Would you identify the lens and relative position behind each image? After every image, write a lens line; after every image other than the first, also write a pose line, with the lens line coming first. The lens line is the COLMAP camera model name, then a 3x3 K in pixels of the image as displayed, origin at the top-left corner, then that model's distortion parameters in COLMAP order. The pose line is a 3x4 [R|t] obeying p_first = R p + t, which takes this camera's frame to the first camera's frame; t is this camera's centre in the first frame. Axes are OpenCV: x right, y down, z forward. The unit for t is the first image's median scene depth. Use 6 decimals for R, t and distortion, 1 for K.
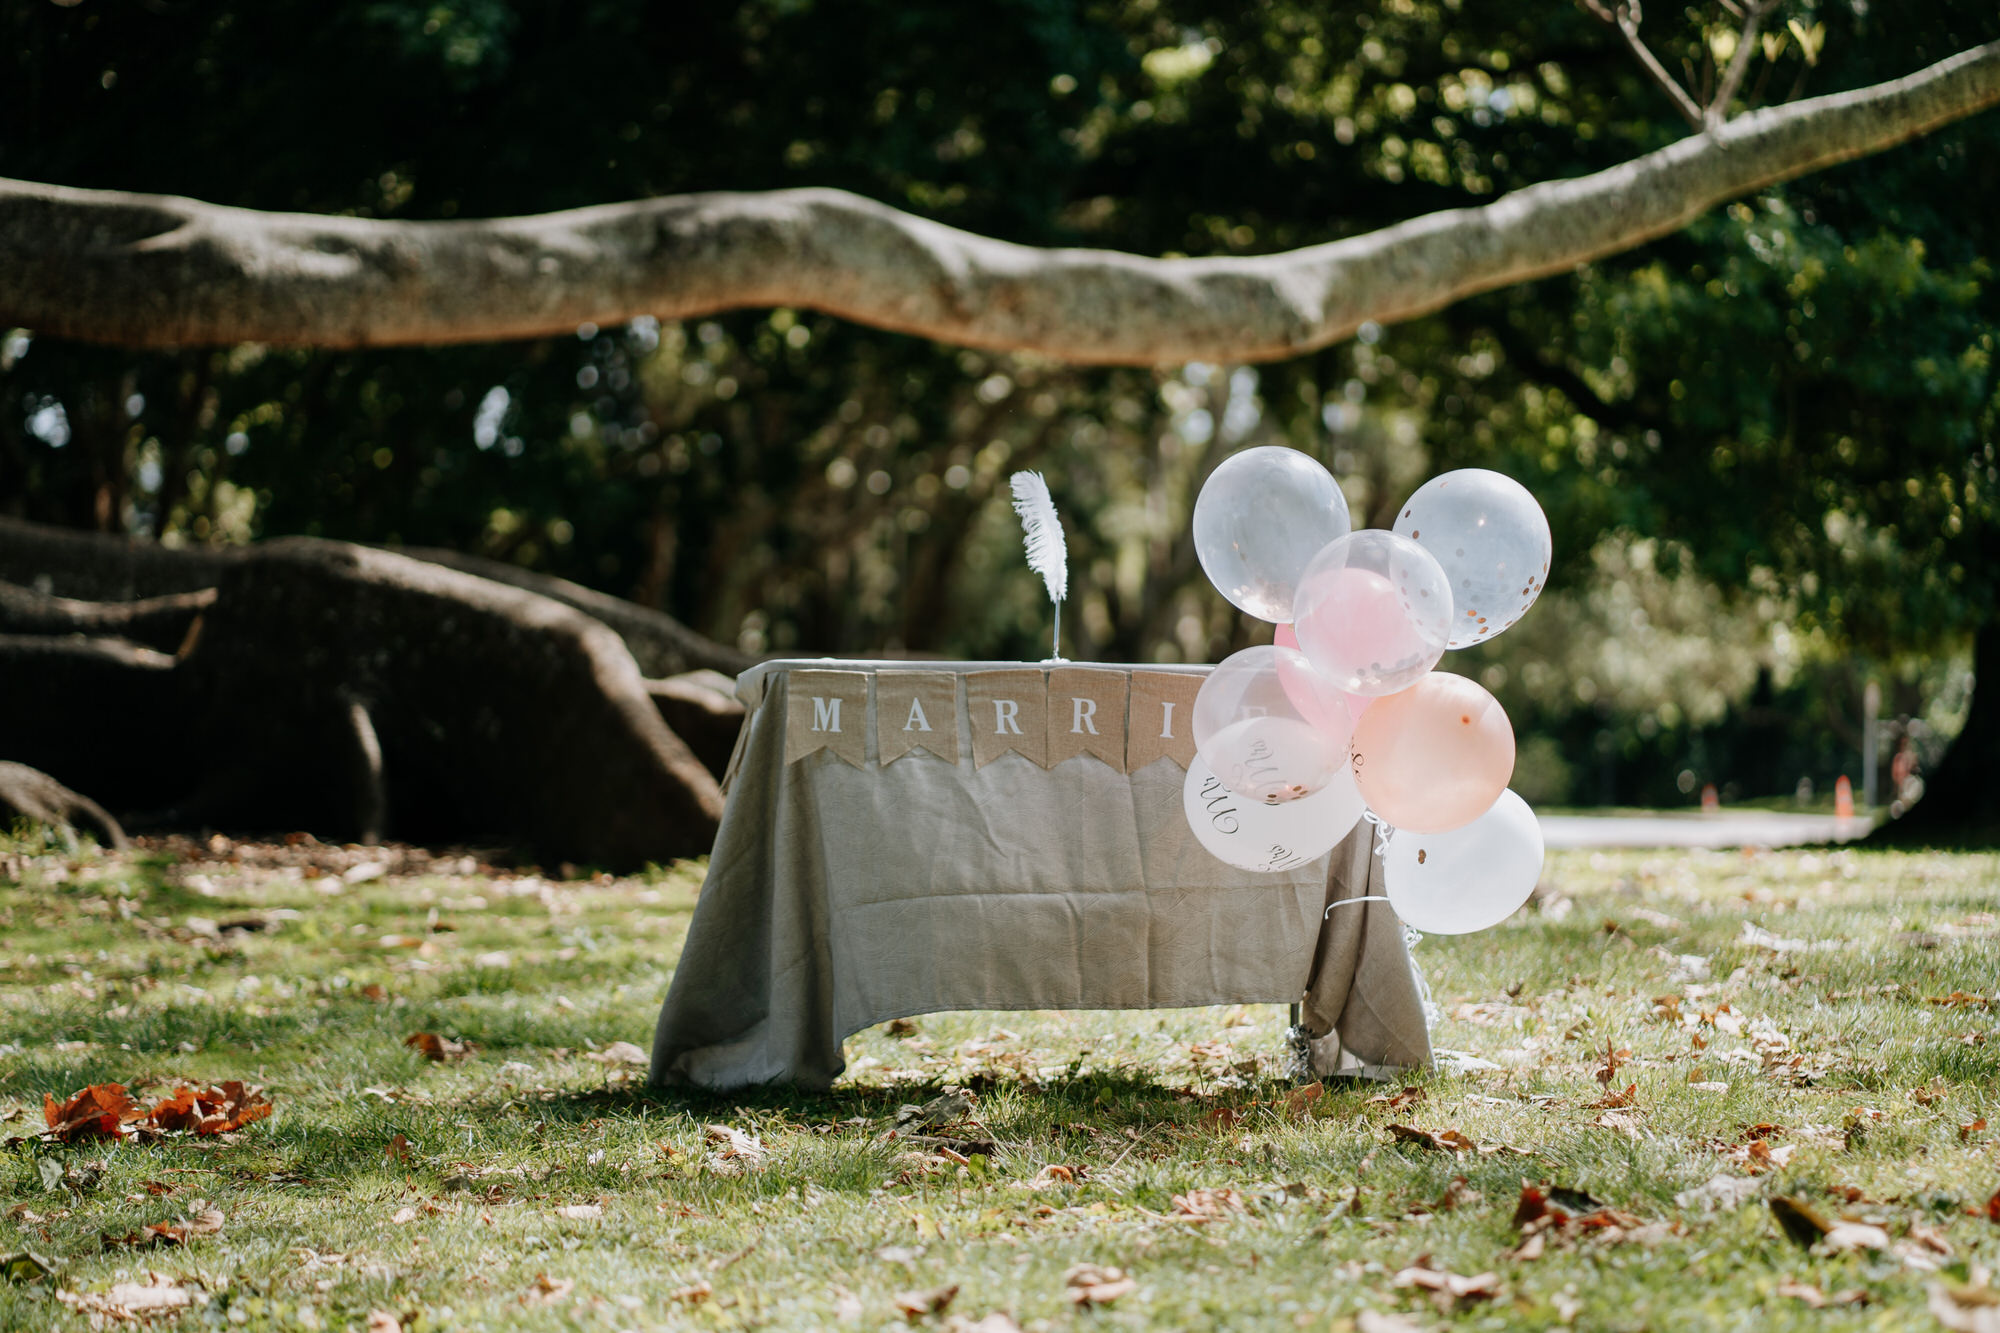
lens RADIAL K [[5027.9, 0, 1000.0], [0, 5027.9, 666.5], [0, 0, 1]] dist [0.410557, -7.111005]
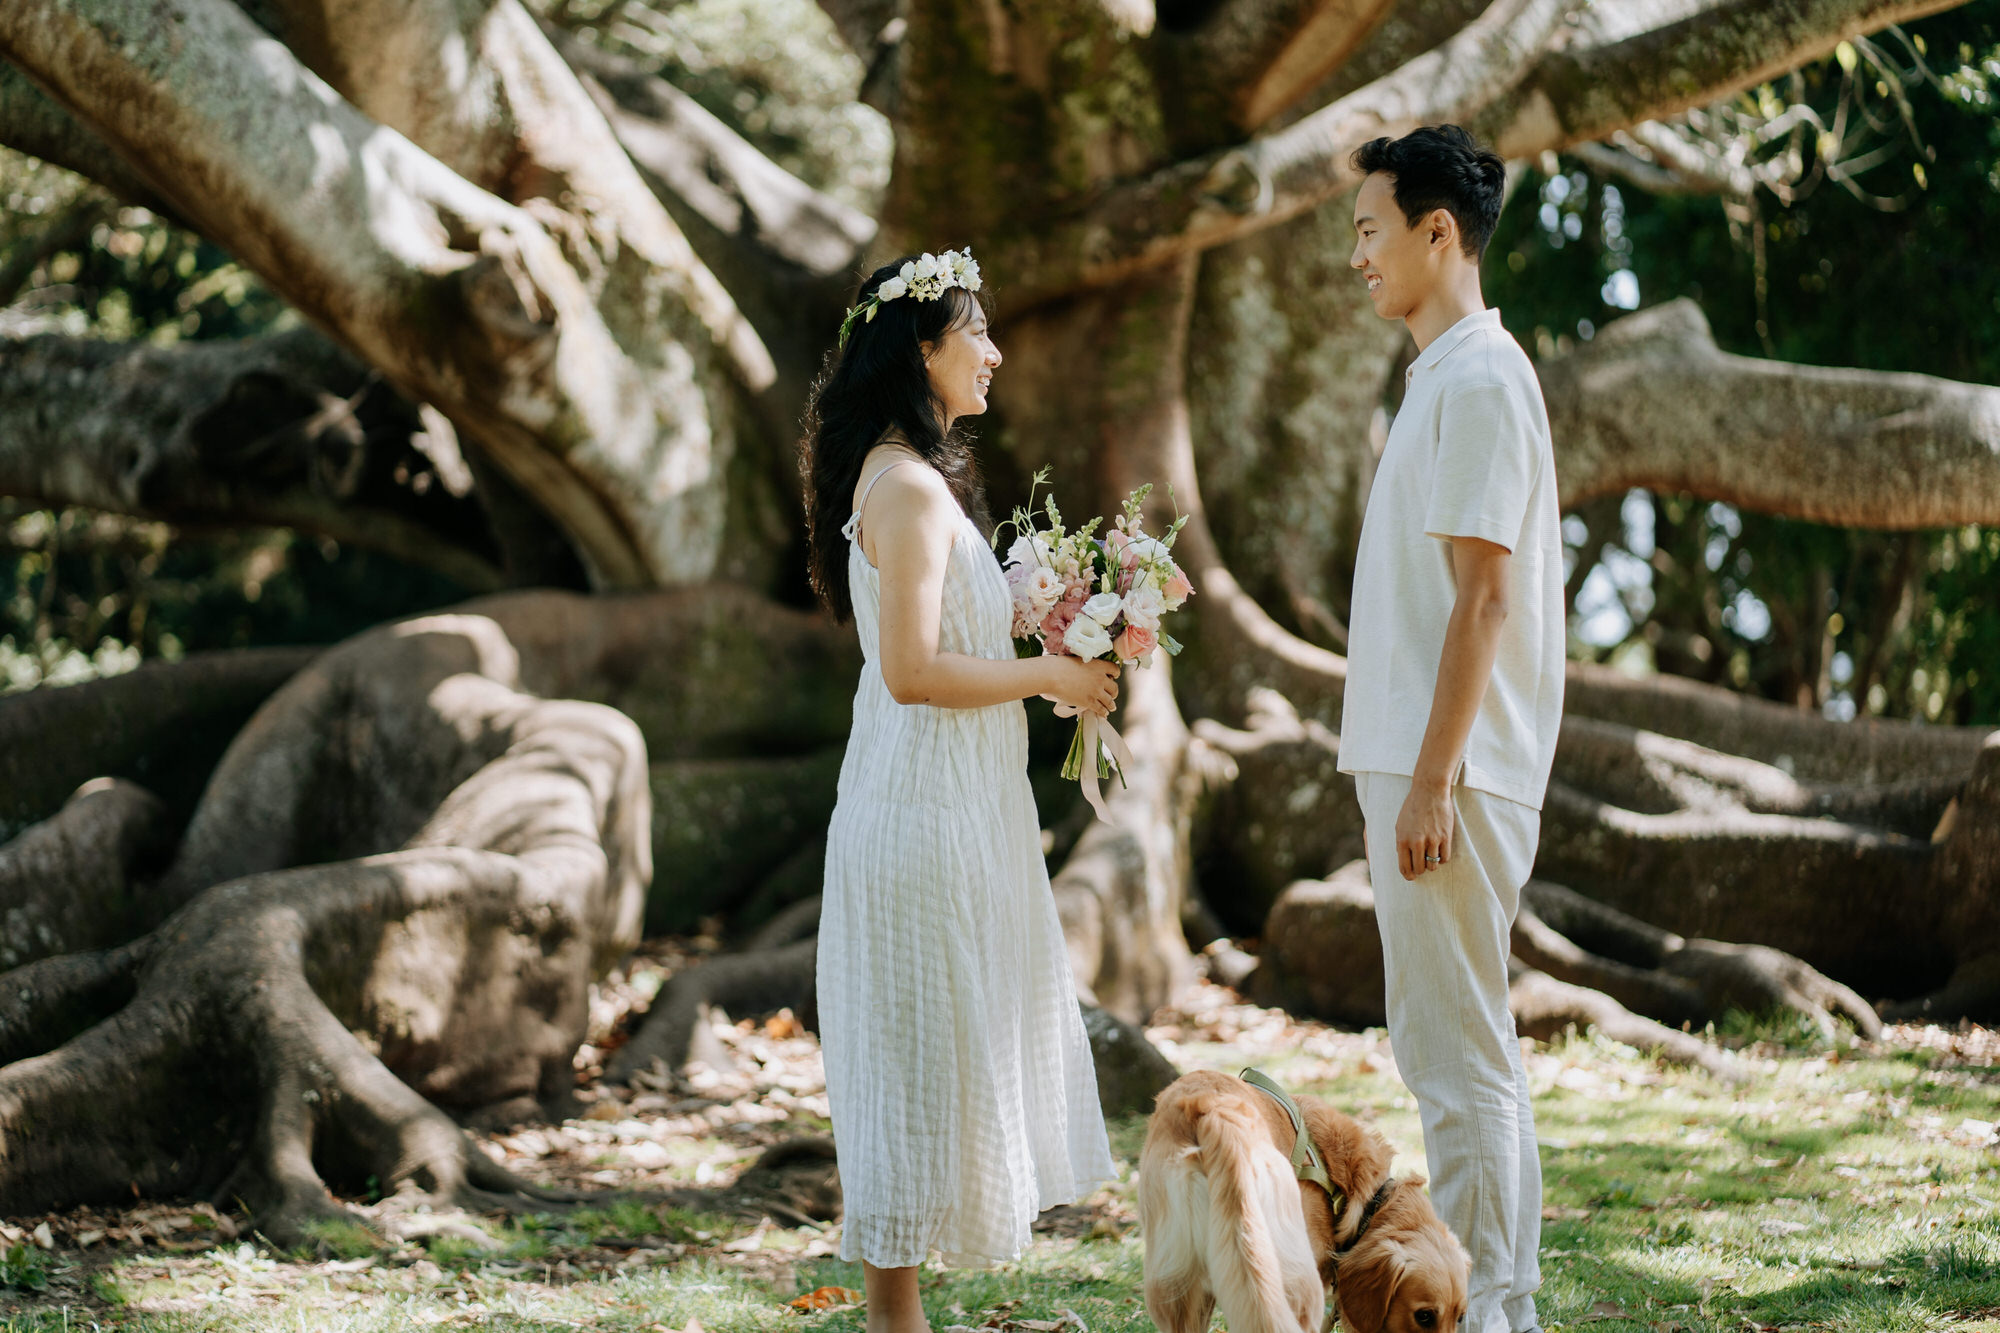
lens RADIAL K [[4692.9, 0, 1000.0], [0, 4692.9, 666.5], [0, 0, 1]] dist [0.133788, -2.535941]
pose [[0.943014, 0.002857, -0.332742, -0.026422], [-0.015641, 0.999238, -0.035747, -0.000113], [0.332387, 0.038914, 0.942340, 0.075684]]
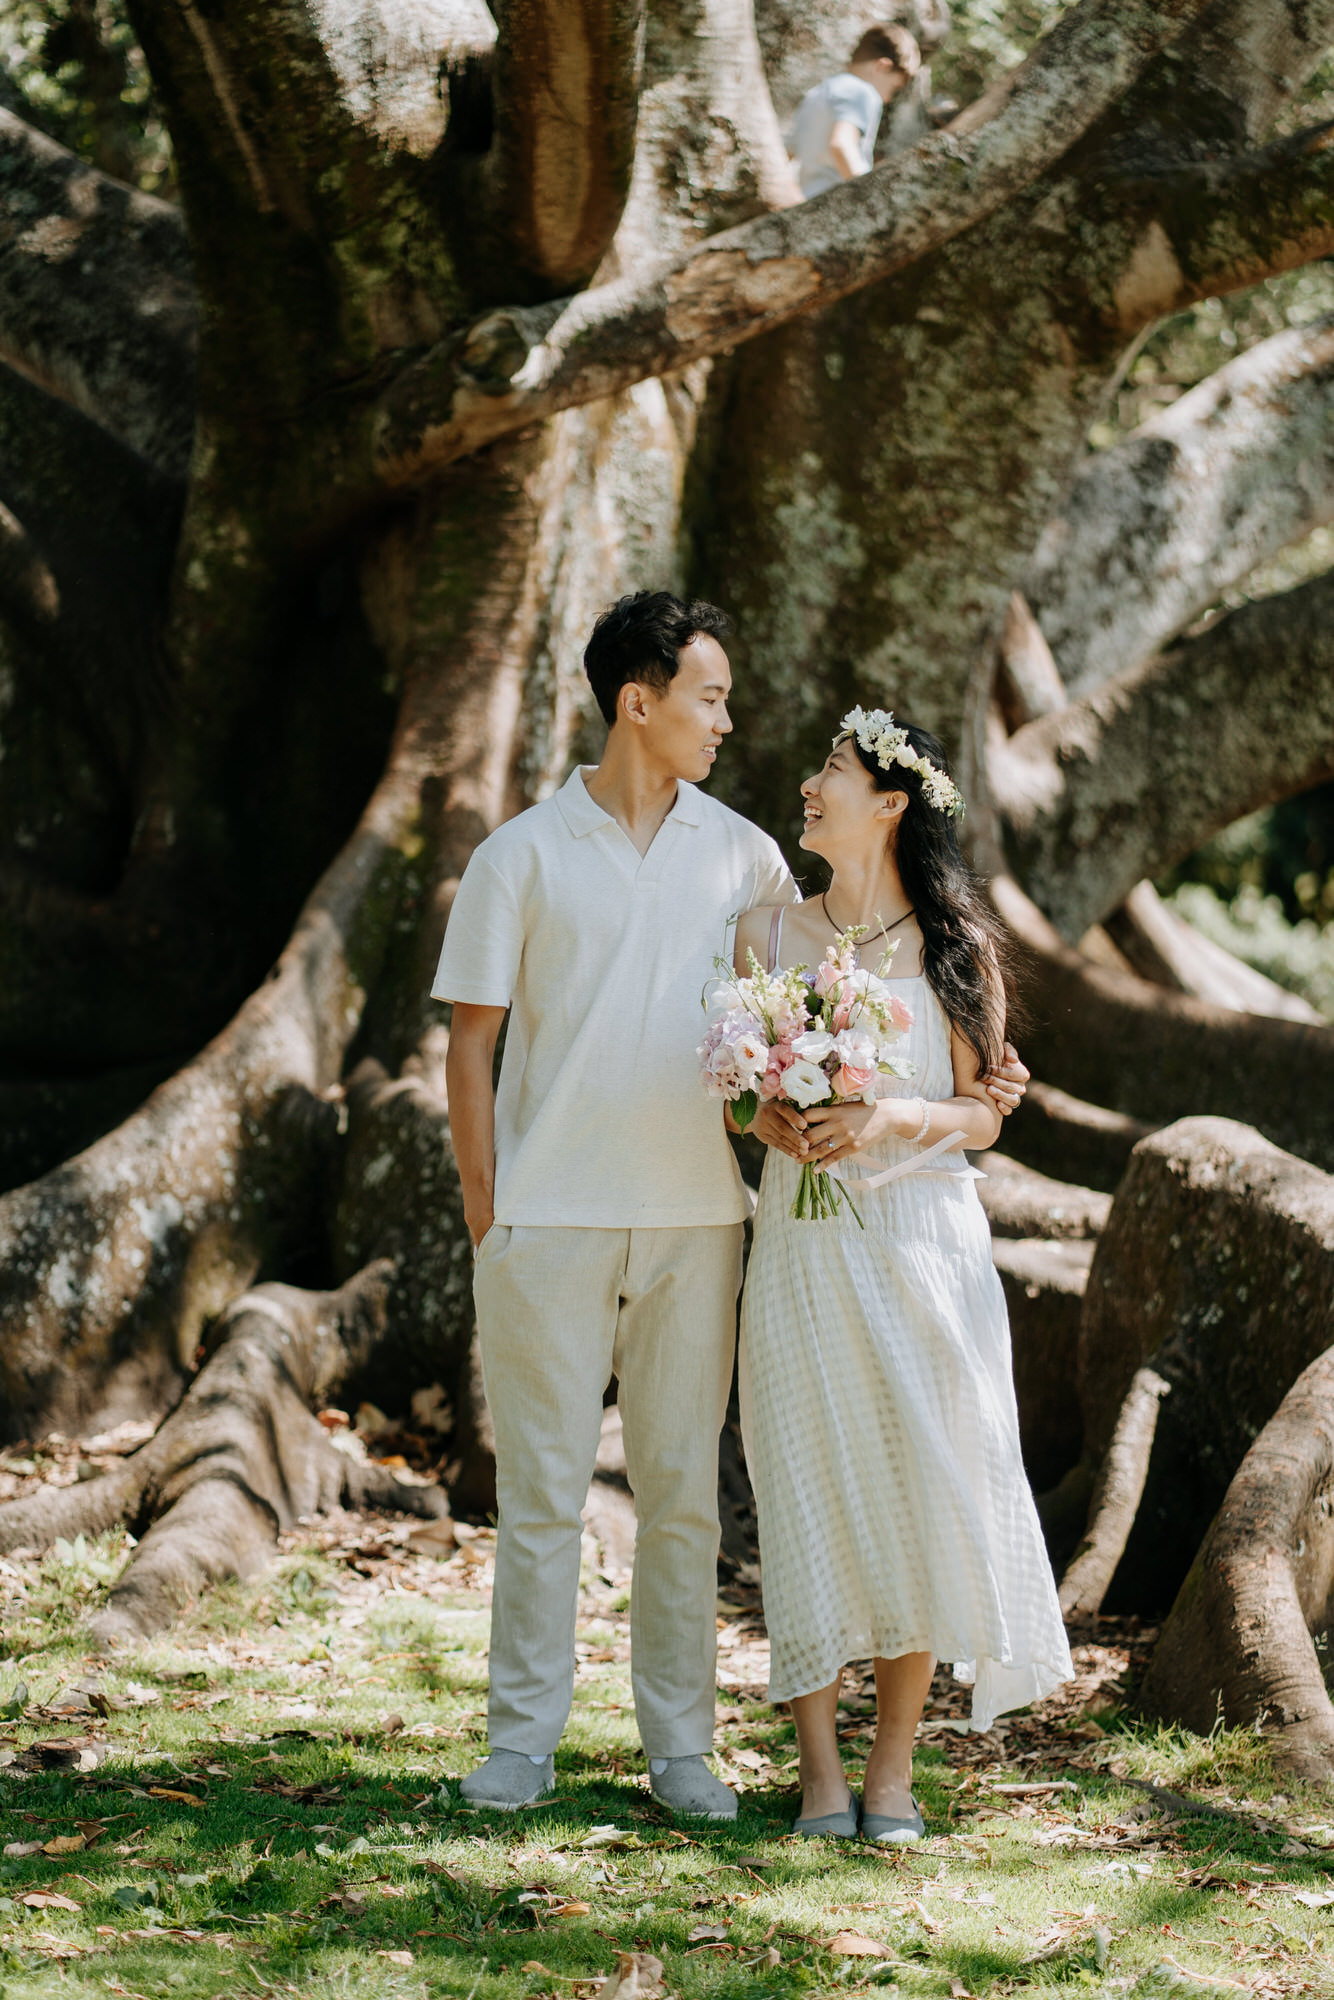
lens RADIAL K [[4958.0, 0, 667.0], [0, 4958.0, 1000.0], [0, 0, 1]] dist [0.120093, -2.286101]
pose [[0.707933, 0.045990, -0.704781, 0.215779], [-0.061963, 0.998074, 0.002889, -0.031315], [0.703557, 0.041625, 0.709419, 0.404627]]
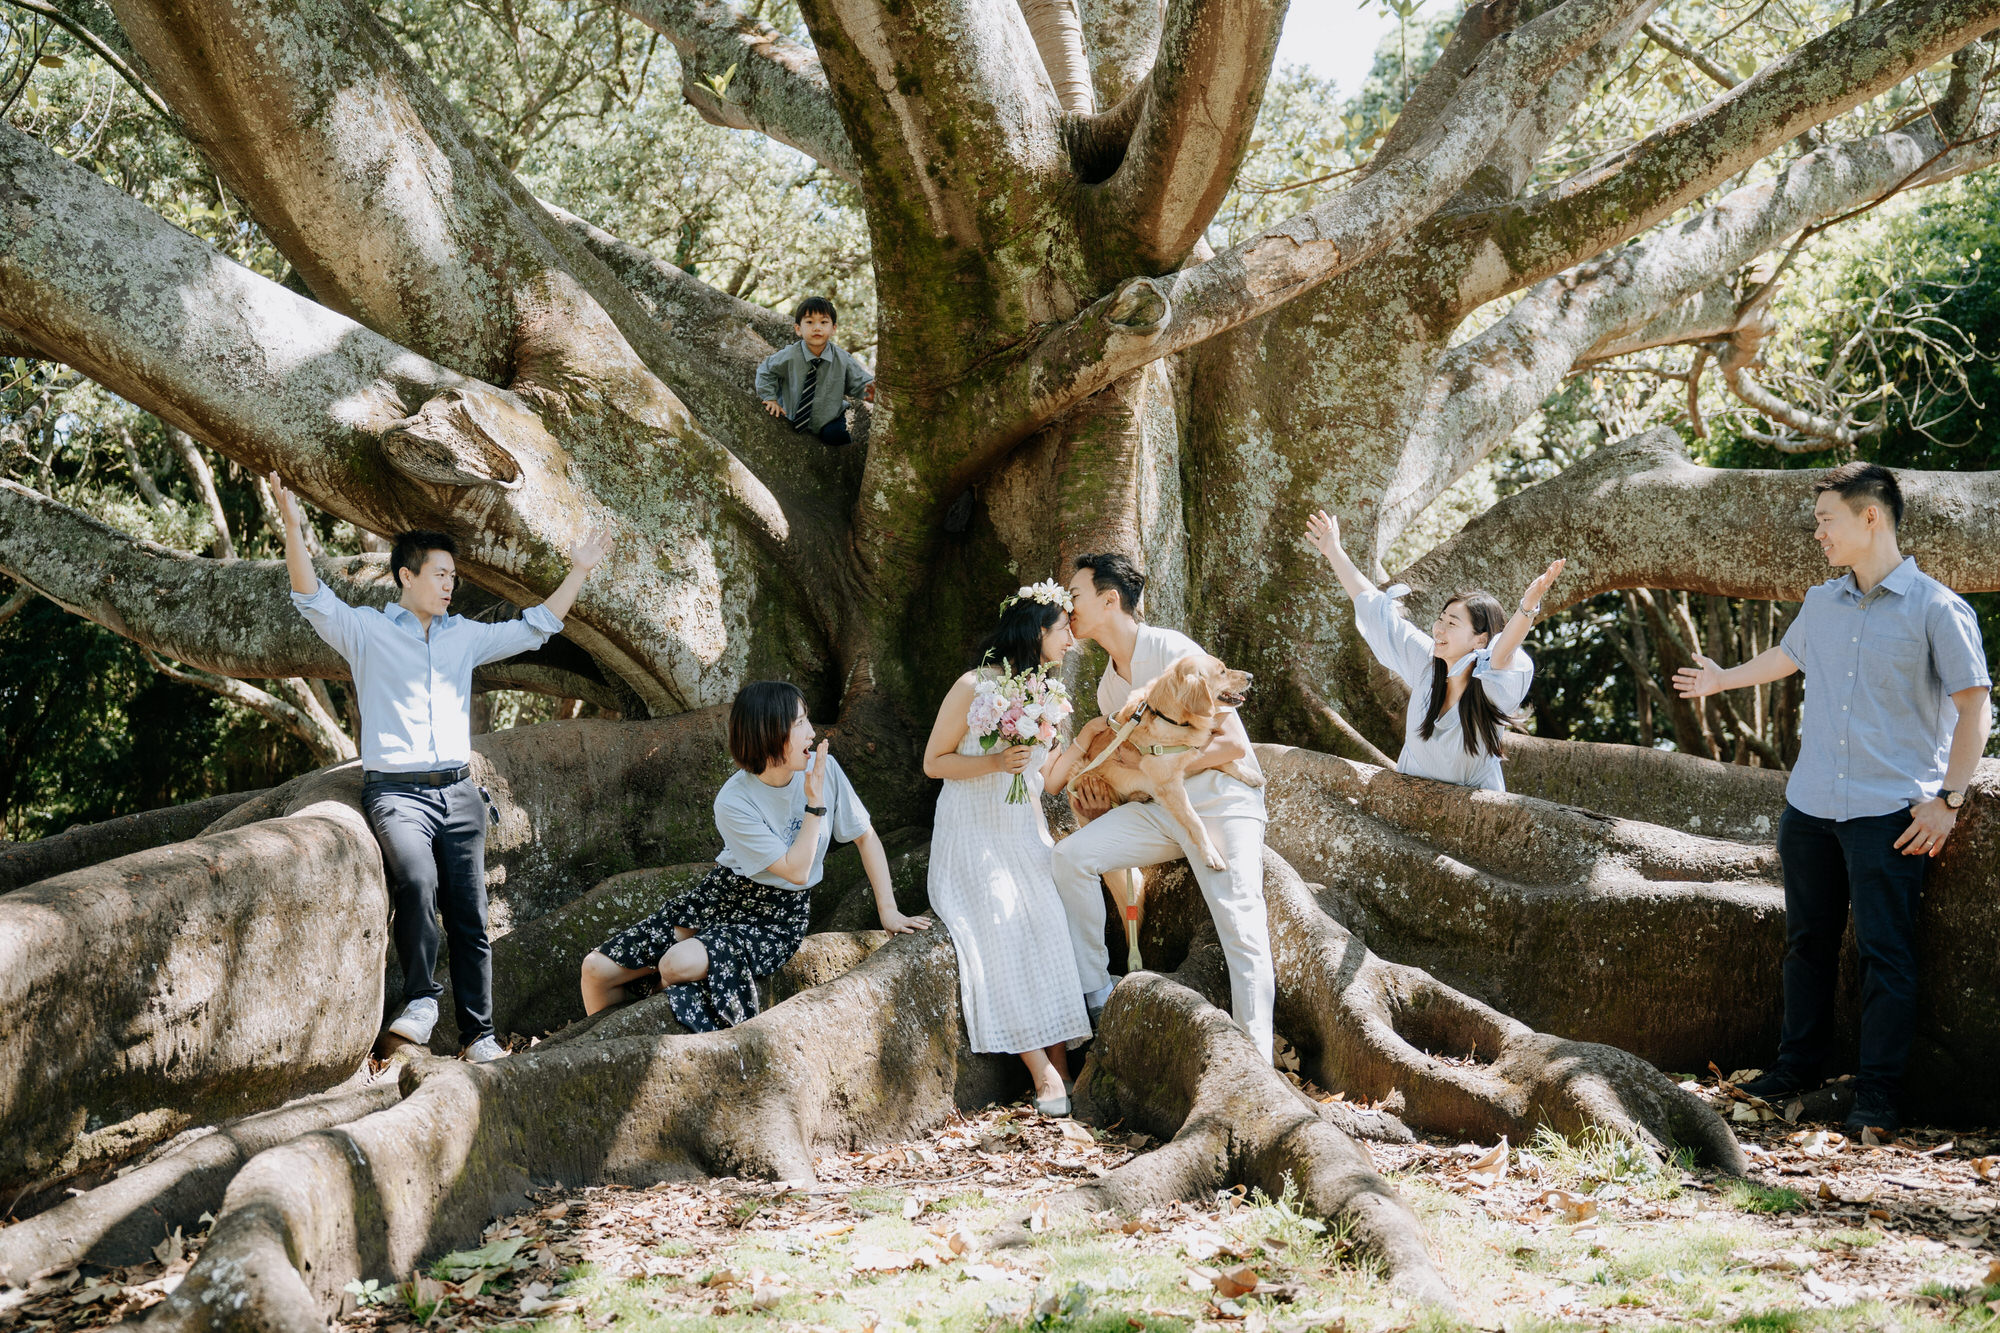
lens RADIAL K [[2128.0, 0, 970.4], [0, 2128.0, 667.9], [0, 0, 1]] dist [-0.101633, 0.287762]
pose [[0.808319, -0.074165, -0.584054, -0.057260], [0.020688, 0.994999, -0.097717, -0.007764], [0.588381, 0.066904, 0.805811, 0.511576]]
